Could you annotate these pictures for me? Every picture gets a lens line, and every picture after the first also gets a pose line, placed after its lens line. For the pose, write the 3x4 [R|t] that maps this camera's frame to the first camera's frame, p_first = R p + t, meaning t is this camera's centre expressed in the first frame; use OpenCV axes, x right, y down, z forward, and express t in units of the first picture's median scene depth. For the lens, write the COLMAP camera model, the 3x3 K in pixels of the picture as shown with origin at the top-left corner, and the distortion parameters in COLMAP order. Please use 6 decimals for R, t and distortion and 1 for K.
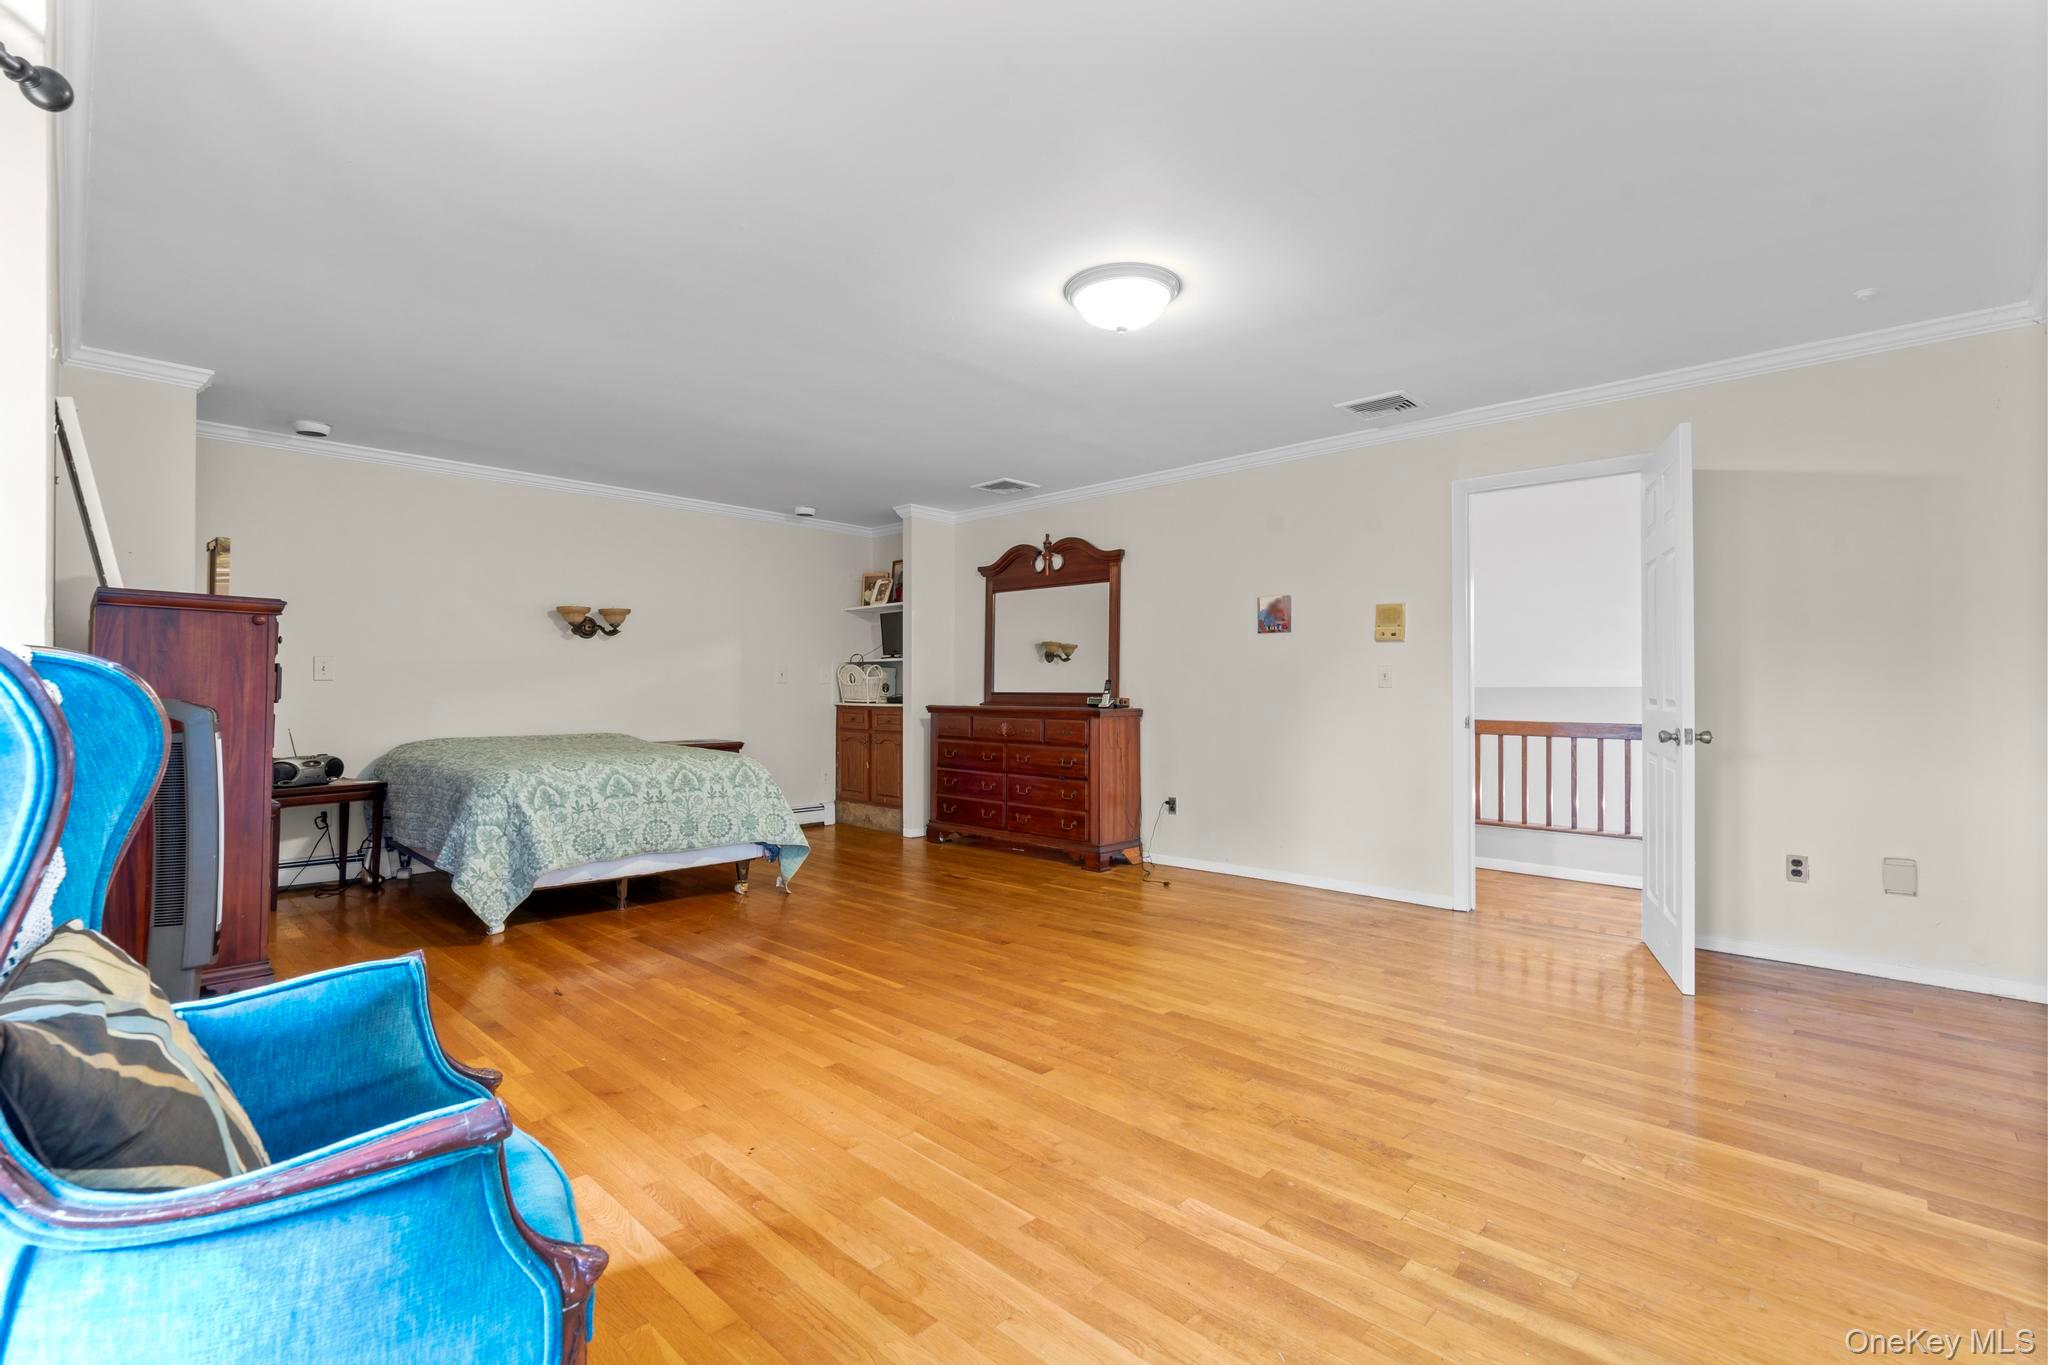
lens RADIAL K [[917.7, 0, 1011.9], [0, 917.7, 688.2], [0, 0, 1]] dist [-0.004272, 0.001499]
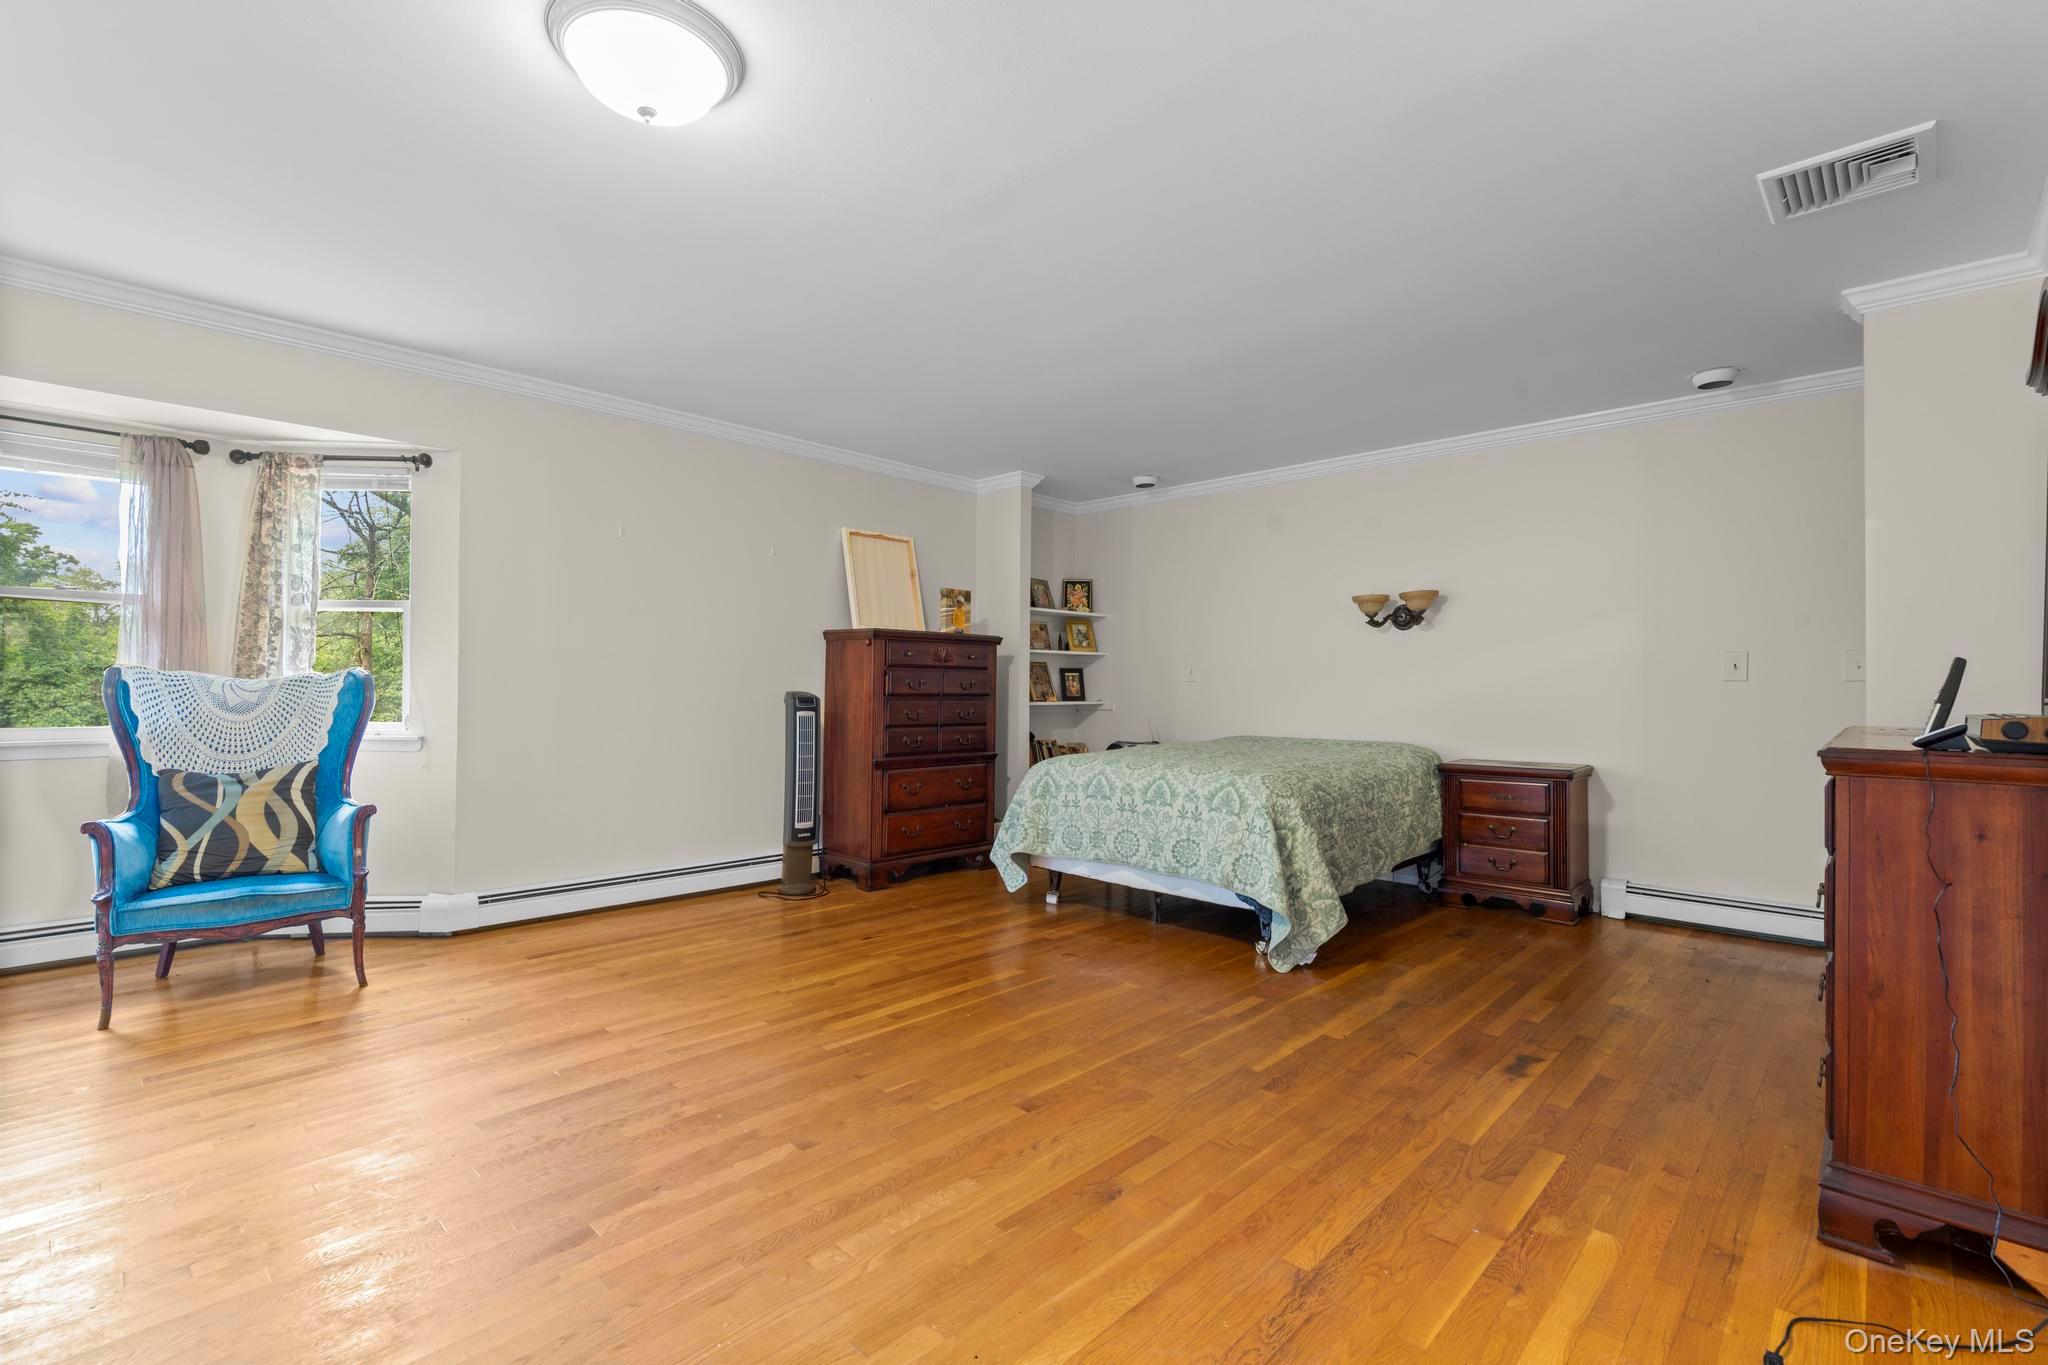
lens RADIAL K [[917.7, 0, 1017.5], [0, 917.7, 678.4], [0, 0, 1]] dist [-0.004272, 0.001499]
pose [[0.000978, -0.015009, -0.999887, 0.573704], [-0.004280, 0.999878, -0.015013, 0.006456], [0.999990, 0.004294, 0.000914, 0.953491]]
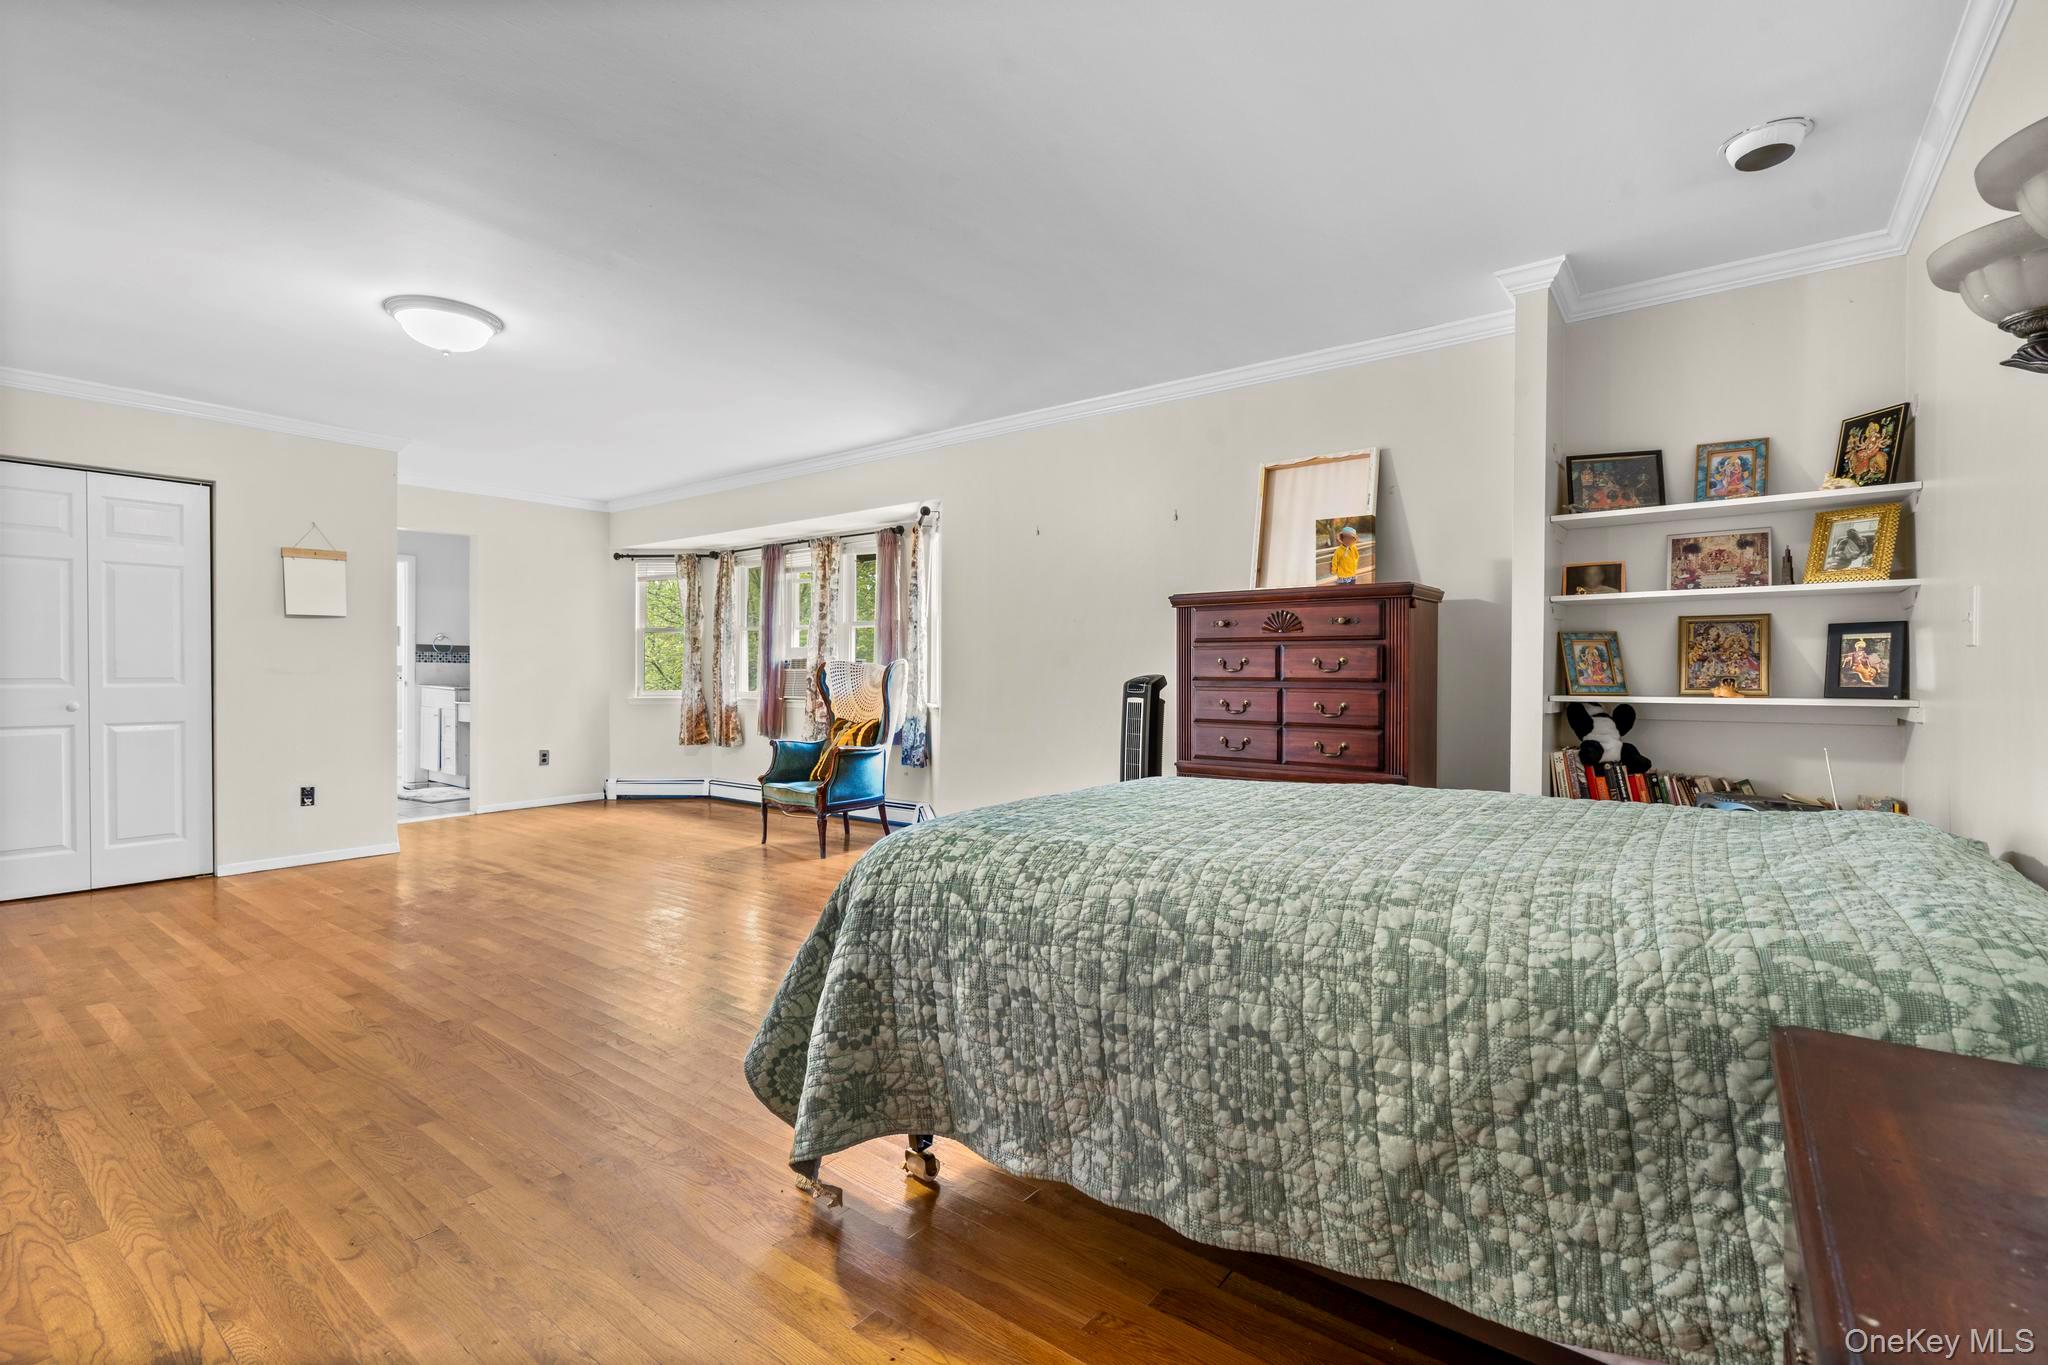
lens RADIAL K [[917.7, 0, 1029.6], [0, 917.7, 679.7], [0, 0, 1]] dist [-0.004272, 0.001499]
pose [[-0.993780, -0.006762, -0.111158, -0.348048], [-0.007372, 0.999960, 0.005079, 0.008248], [0.111120, 0.005866, -0.993790, 1.674289]]
